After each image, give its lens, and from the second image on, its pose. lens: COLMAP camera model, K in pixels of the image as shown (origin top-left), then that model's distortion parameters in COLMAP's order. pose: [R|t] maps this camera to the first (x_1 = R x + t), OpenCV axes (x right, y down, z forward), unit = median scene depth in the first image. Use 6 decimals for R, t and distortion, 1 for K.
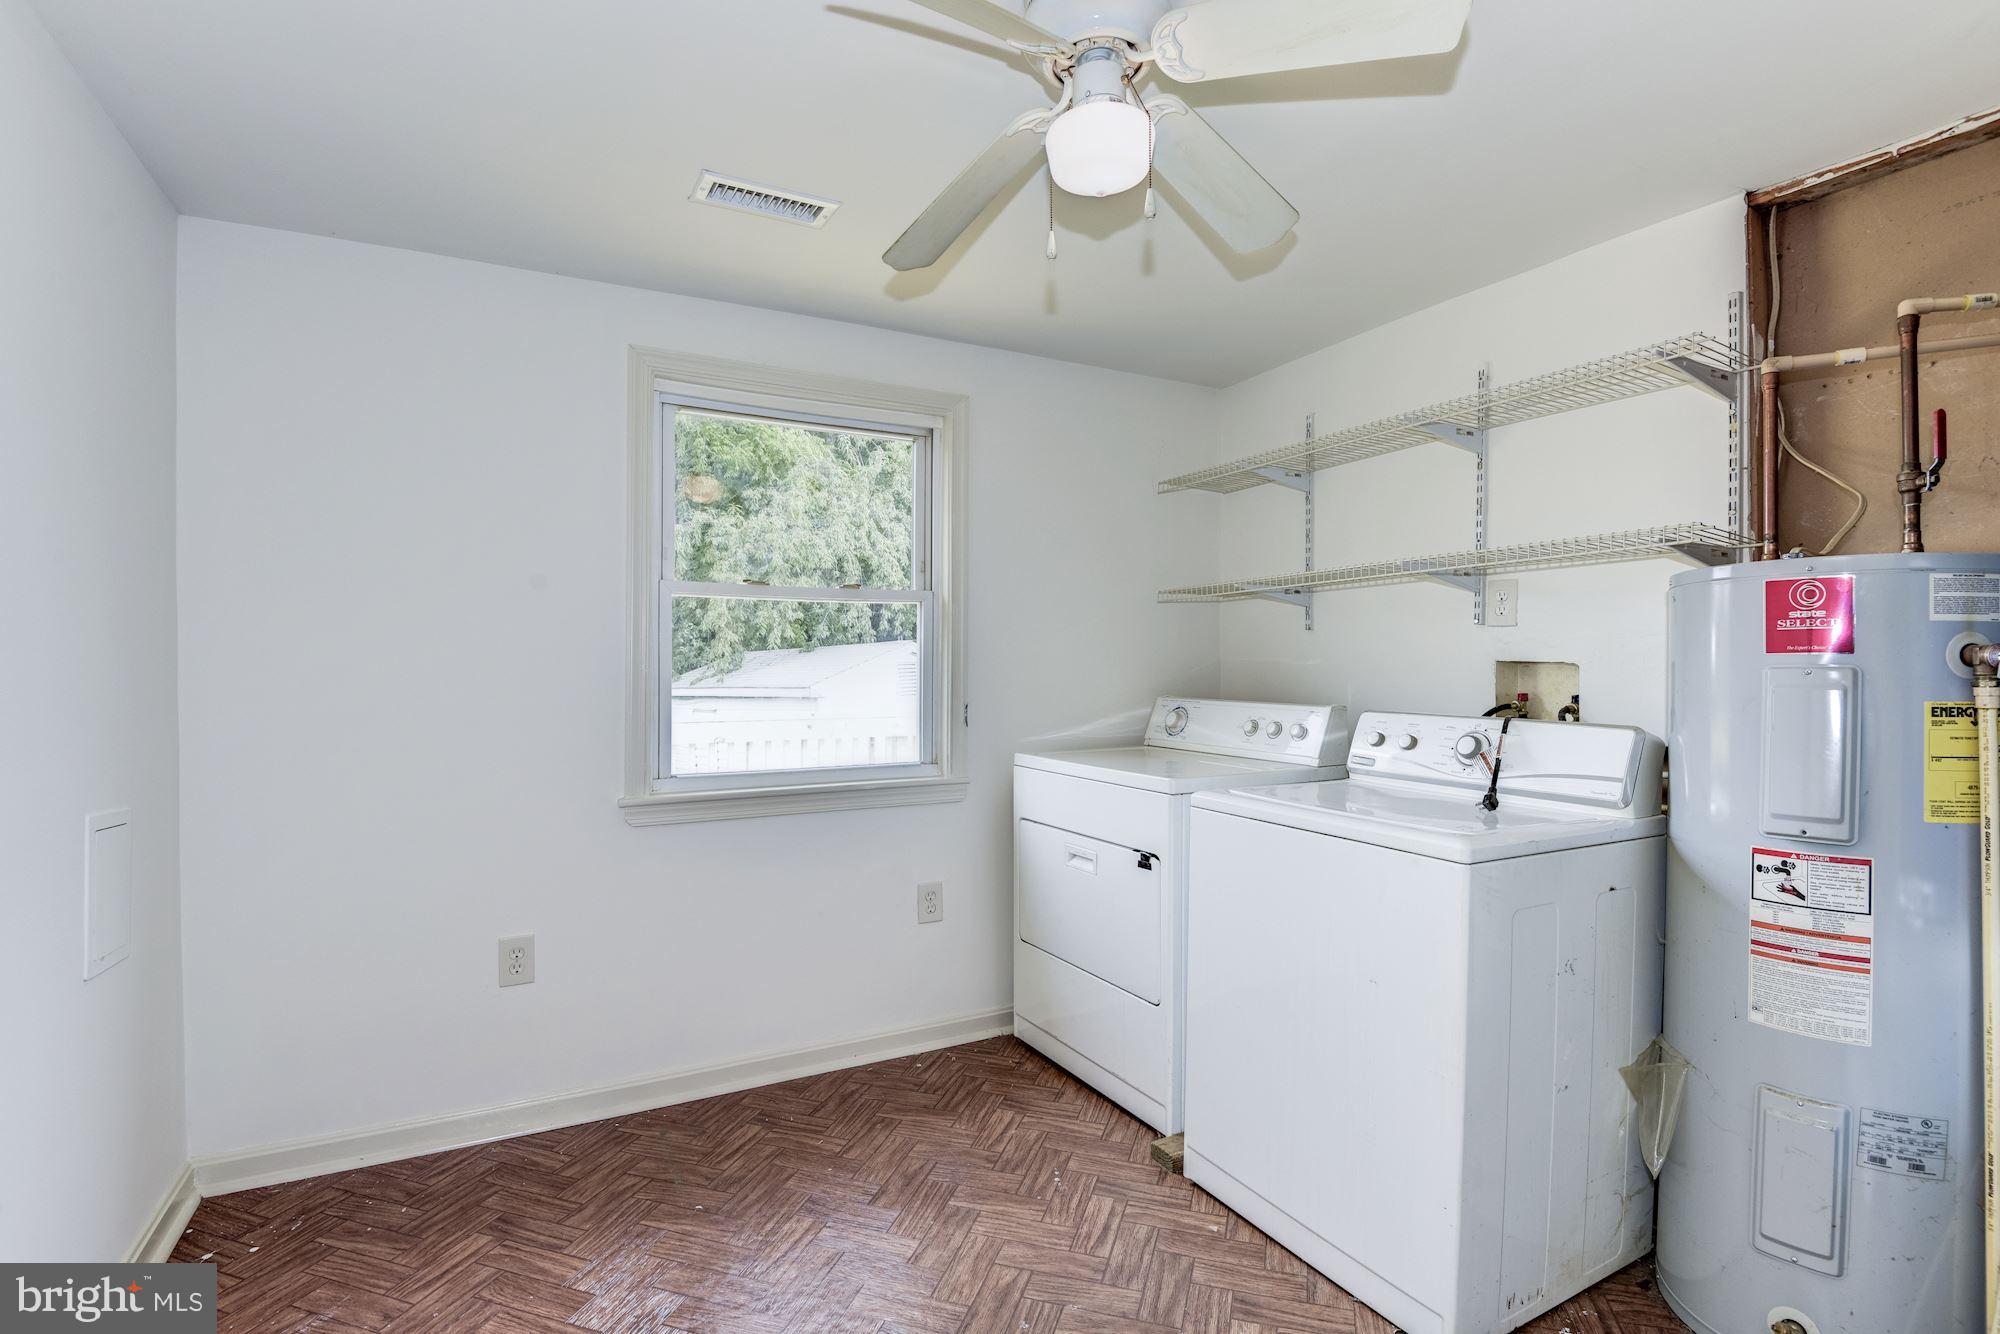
lens RADIAL K [[963.6, 0, 998.2], [0, 963.6, 669.7], [0, 0, 1]] dist [0.000604, -0.001043]
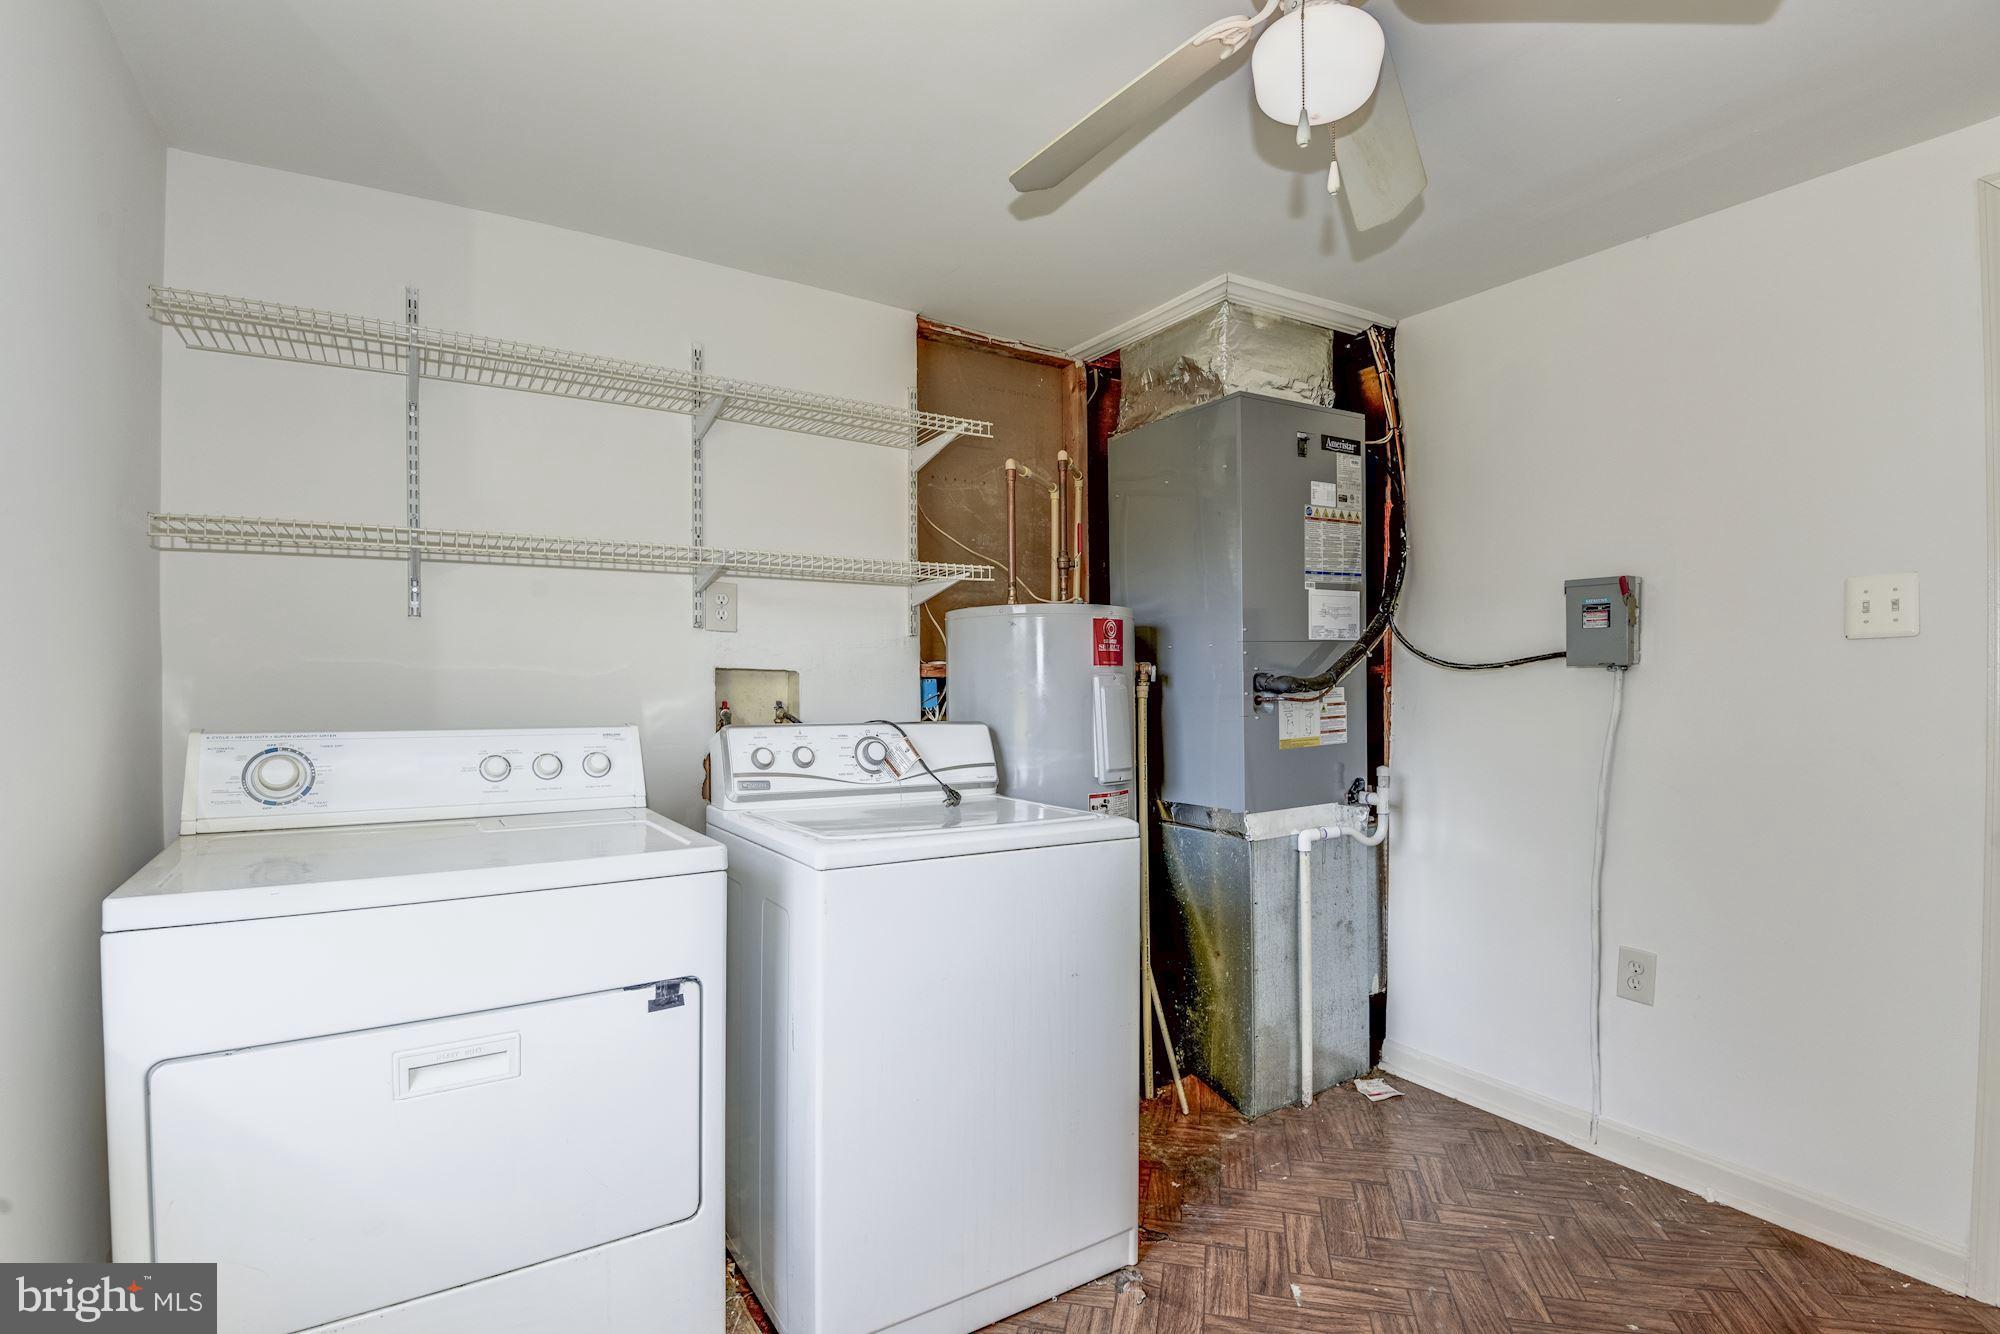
lens RADIAL K [[963.6, 0, 993.4], [0, 963.6, 677.1], [0, 0, 1]] dist [0.000604, -0.001043]
pose [[-0.077357, 0.004082, 0.996995, -0.450390], [0.004698, 0.999982, -0.003729, 0.004702], [-0.996992, 0.004395, -0.077375, 0.828452]]
